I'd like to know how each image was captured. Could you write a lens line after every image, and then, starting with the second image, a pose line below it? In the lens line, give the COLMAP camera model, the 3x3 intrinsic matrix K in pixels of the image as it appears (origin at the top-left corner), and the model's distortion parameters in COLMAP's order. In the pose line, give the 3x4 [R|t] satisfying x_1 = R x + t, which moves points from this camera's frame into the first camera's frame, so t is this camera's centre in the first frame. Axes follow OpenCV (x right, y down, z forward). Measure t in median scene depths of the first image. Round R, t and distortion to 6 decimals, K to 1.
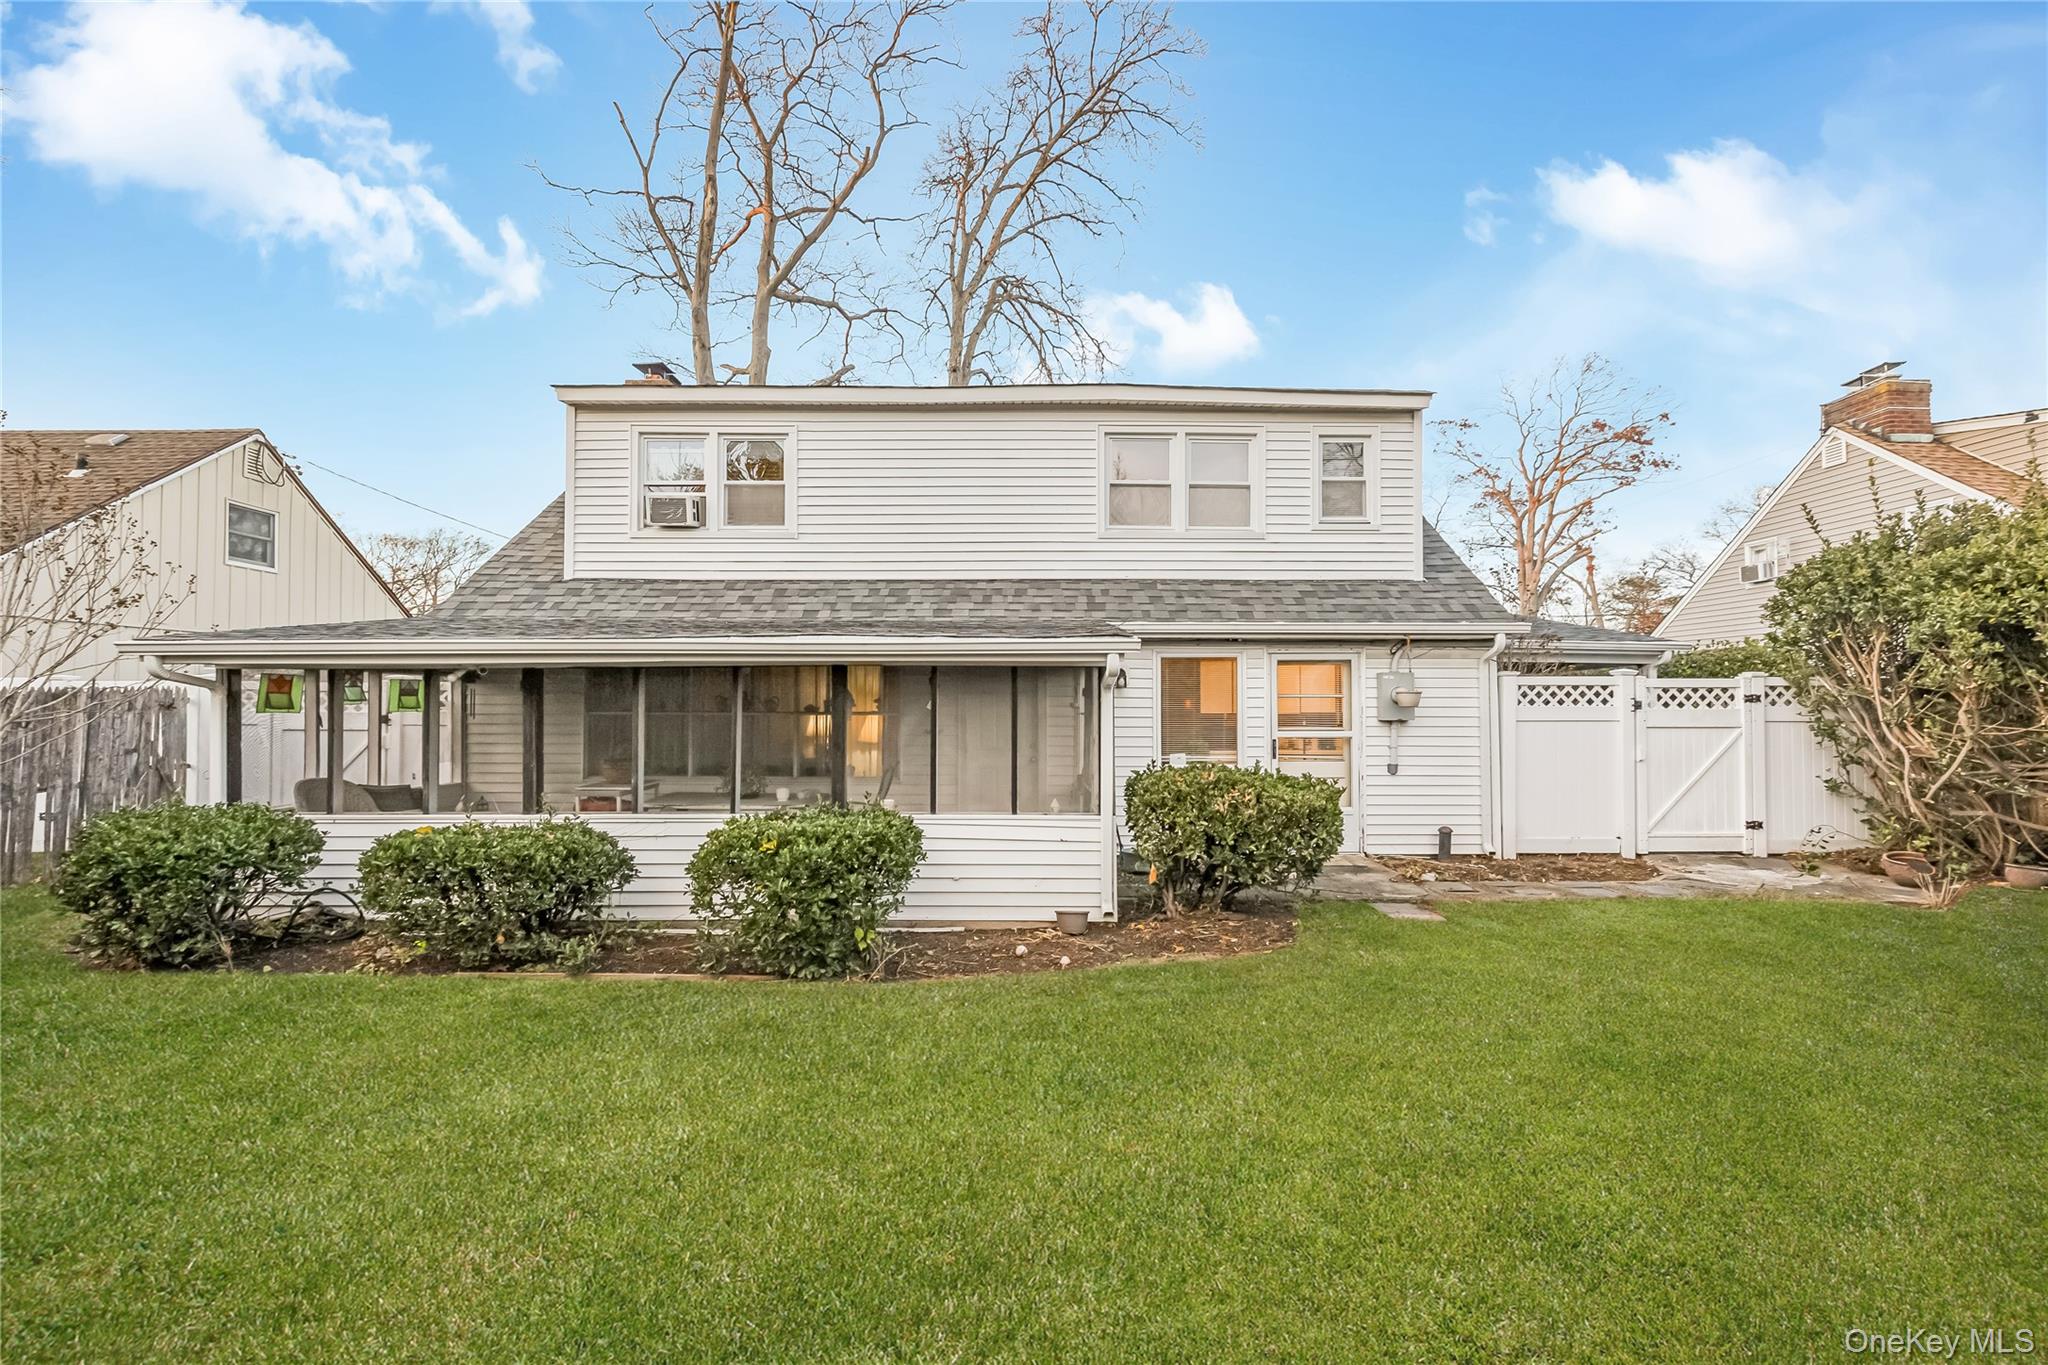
lens RADIAL K [[824.2, 0, 1024.0], [0, 824.2, 682.5], [0, 0, 1]] dist [-0.001375, -0.000150]
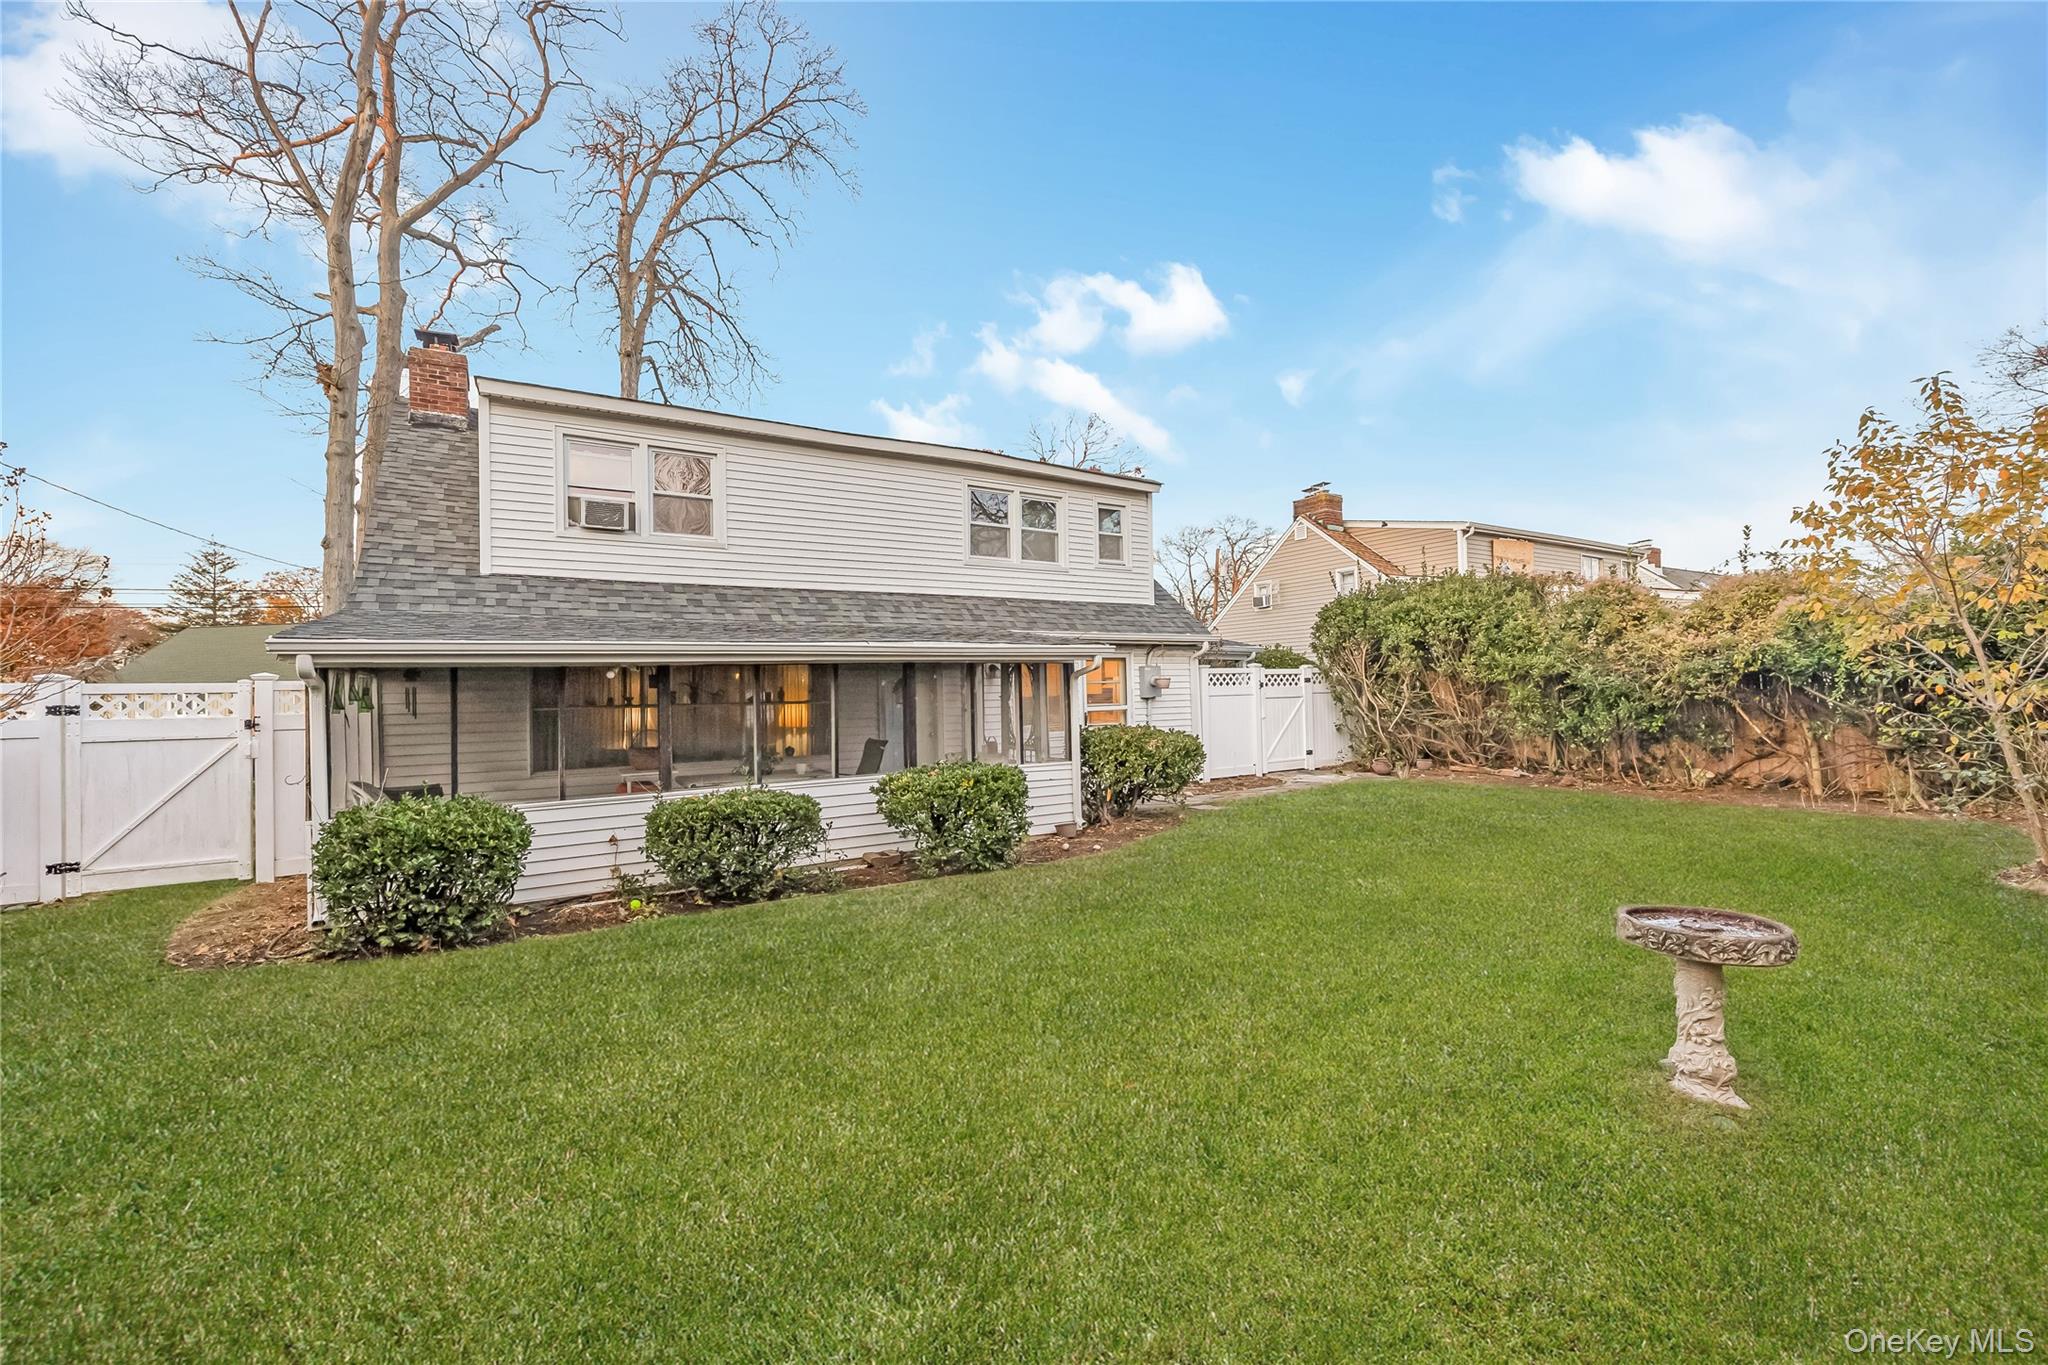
lens RADIAL K [[827.6, 0, 1016.3], [0, 827.6, 673.7], [0, 0, 1]] dist [0.001293, 0.000224]
pose [[0.853273, -0.008659, 0.521392, -0.553461], [0.010014, 0.999950, 0.000218, -0.000956], [-0.521368, 0.005035, 0.853317, -0.176806]]
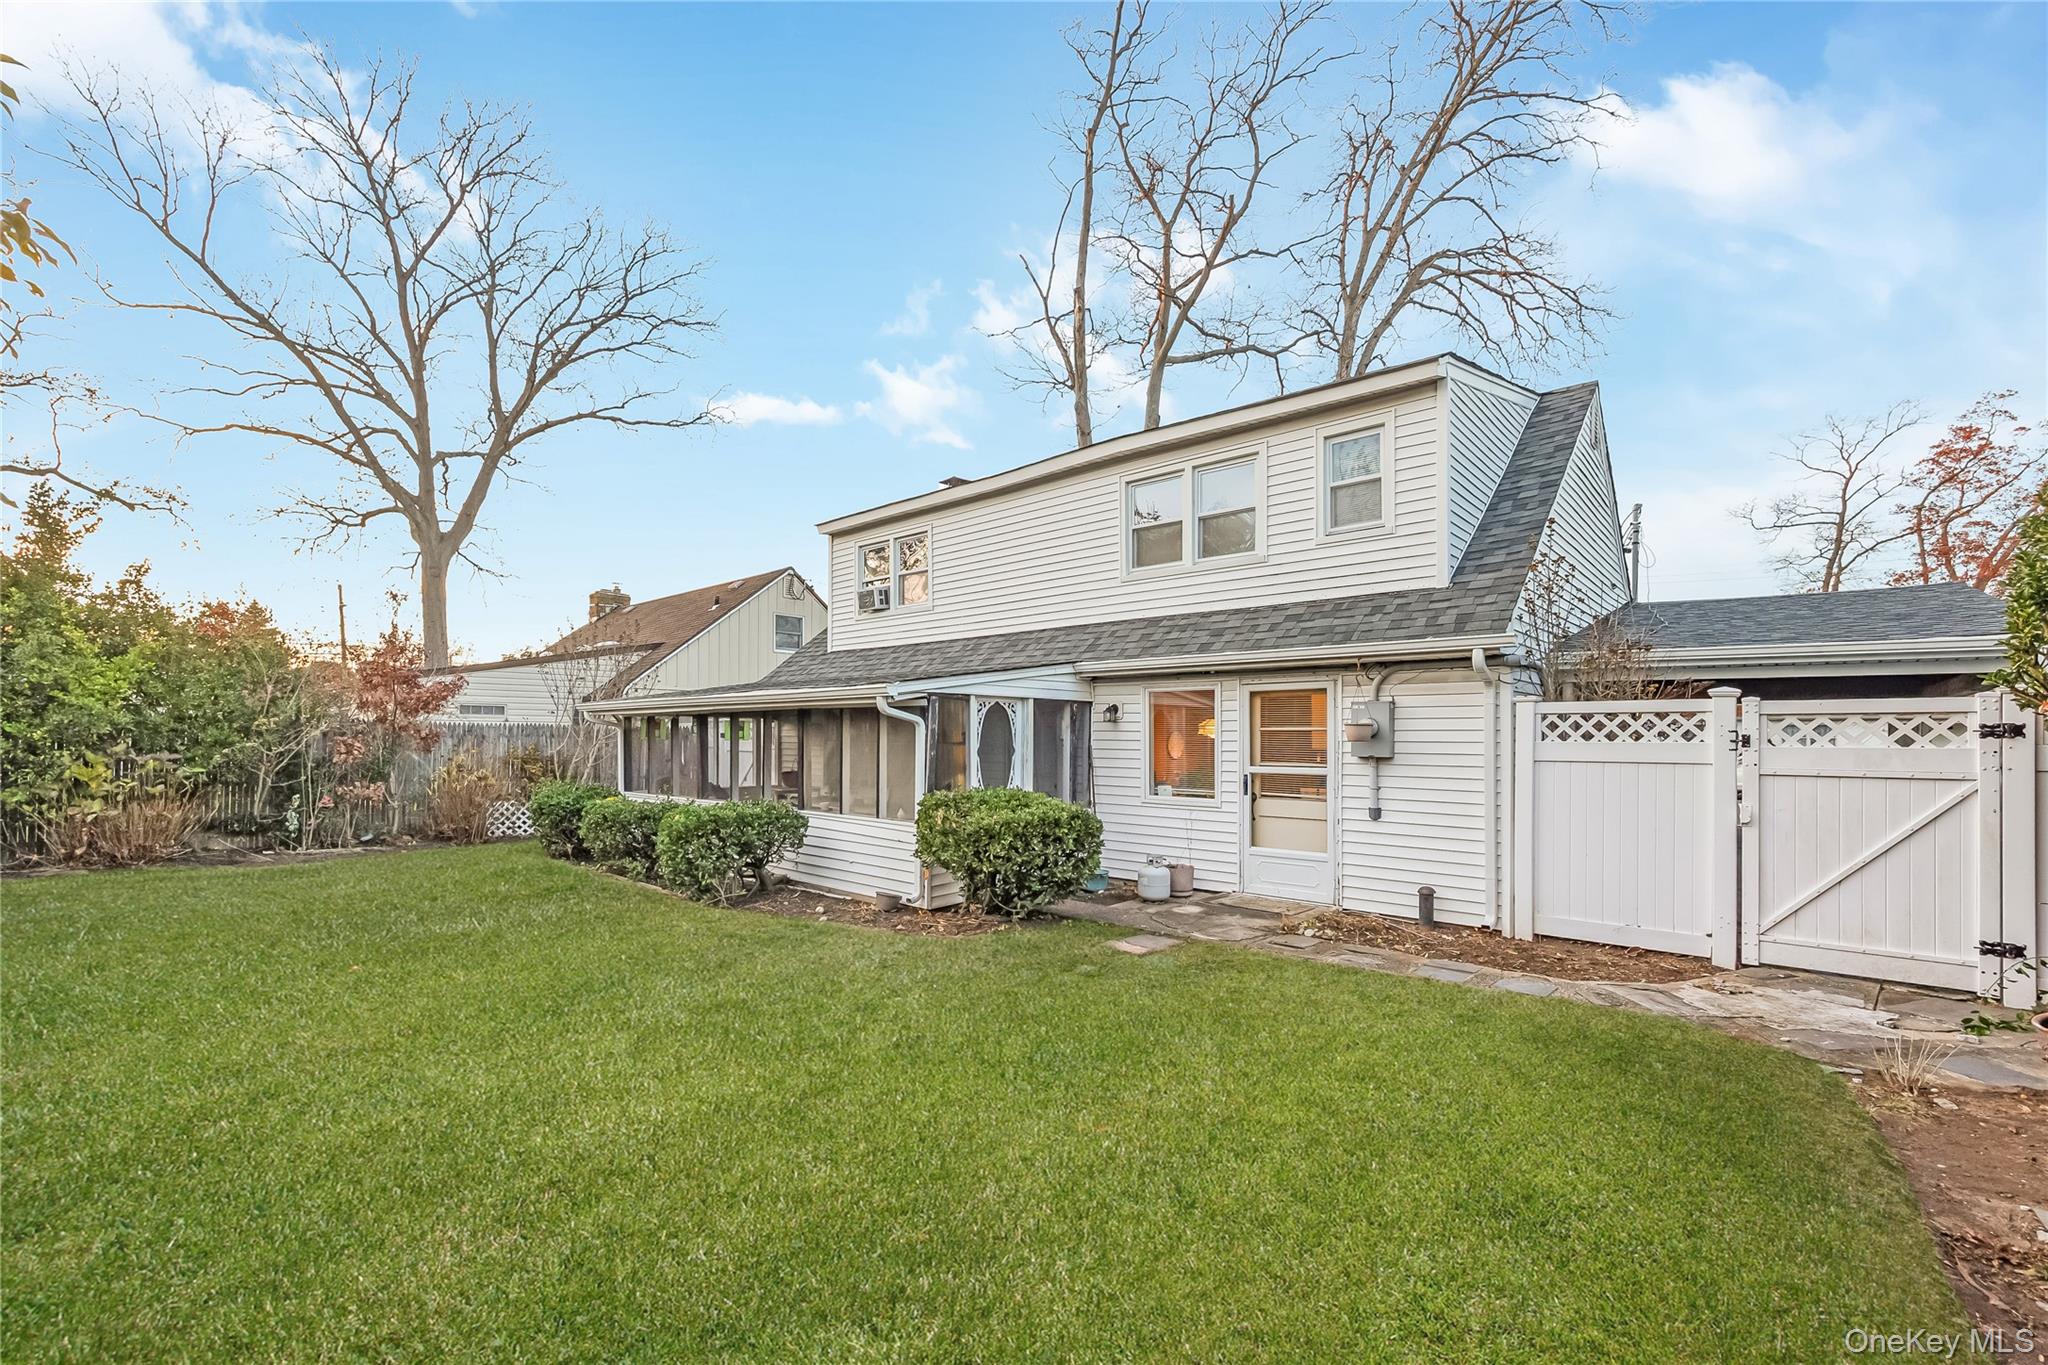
lens RADIAL K [[836.7, 0, 1027.1], [0, 836.7, 723.3], [0, 0, 1]] dist [-0.000850, -0.000116]
pose [[0.747899, -0.007468, -0.663771, 0.752602], [0.012402, 0.999919, 0.002724, 0.004032], [0.663697, -0.010270, 0.747931, 0.106734]]
